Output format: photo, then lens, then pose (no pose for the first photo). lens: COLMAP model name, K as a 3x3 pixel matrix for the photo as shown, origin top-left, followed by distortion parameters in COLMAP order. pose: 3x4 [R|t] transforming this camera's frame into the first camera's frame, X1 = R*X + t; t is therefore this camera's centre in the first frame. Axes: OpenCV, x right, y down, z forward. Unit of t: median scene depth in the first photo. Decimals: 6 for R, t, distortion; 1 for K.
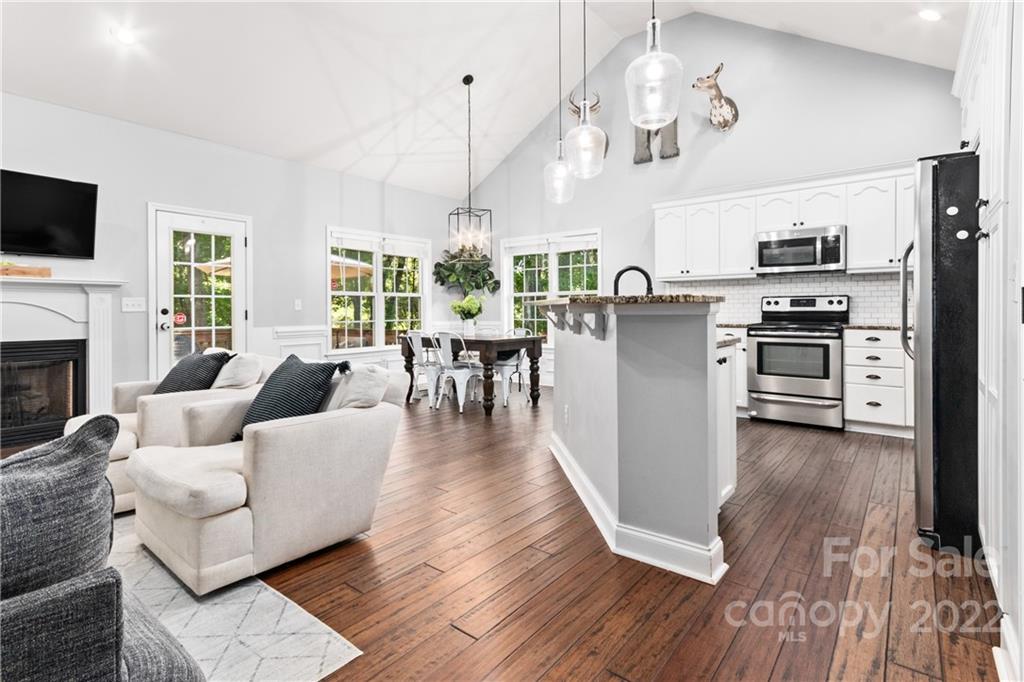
lens RADIAL K [[500.5, 0, 516.1], [0, 500.5, 313.2], [0, 0, 1]] dist [0.005601, 0.003713]
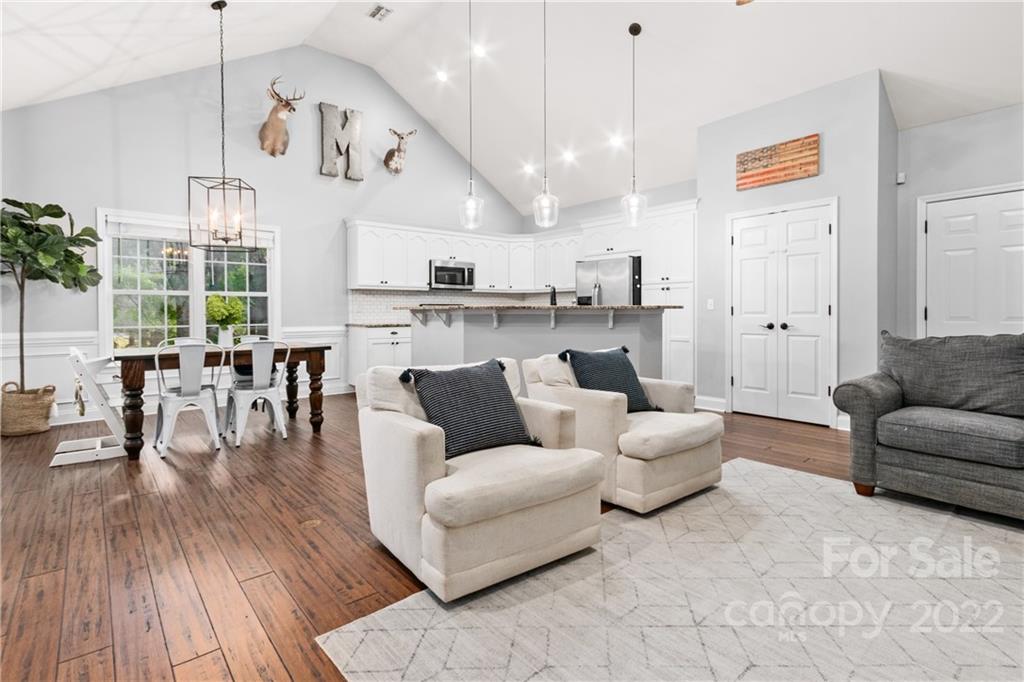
lens RADIAL K [[500.5, 0, 493.9], [0, 500.5, 325.5], [0, 0, 1]] dist [0.005601, 0.003713]
pose [[0.221274, -0.022571, 0.974950, -0.818864], [0.007531, 0.999742, 0.021436, -0.001404], [-0.975183, 0.002599, 0.221387, 0.481282]]
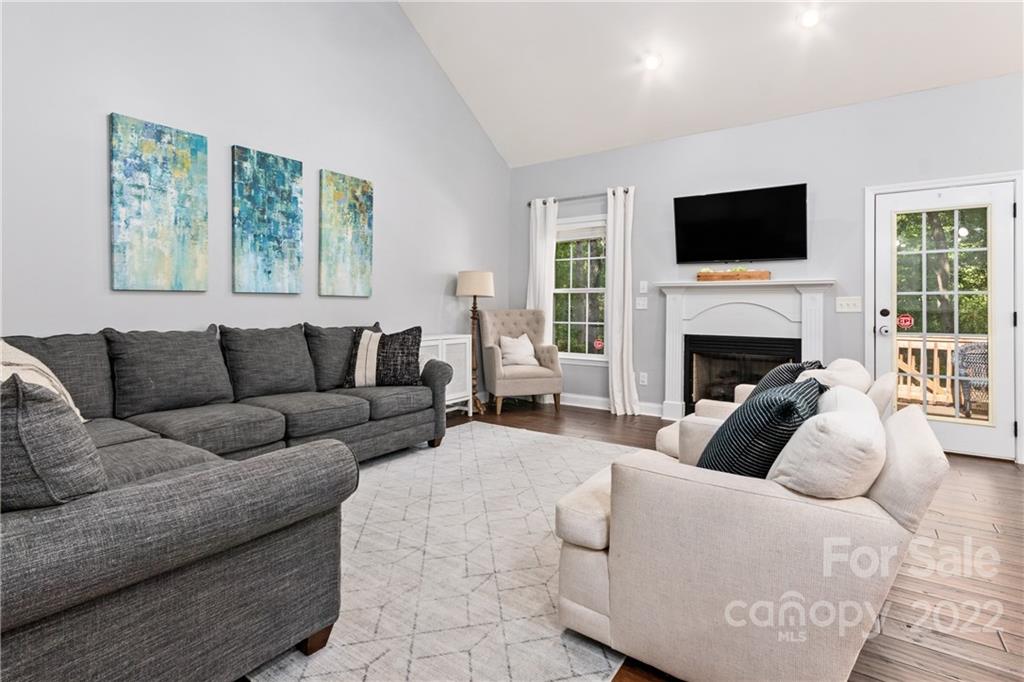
lens RADIAL K [[500.5, 0, 509.0], [0, 500.5, 302.2], [0, 0, 1]] dist [0.005601, 0.003713]
pose [[0.063933, -0.010282, -0.997901, 0.095702], [-0.016406, 0.999801, -0.011353, -0.000622], [0.997819, 0.017097, 0.063752, 0.302399]]
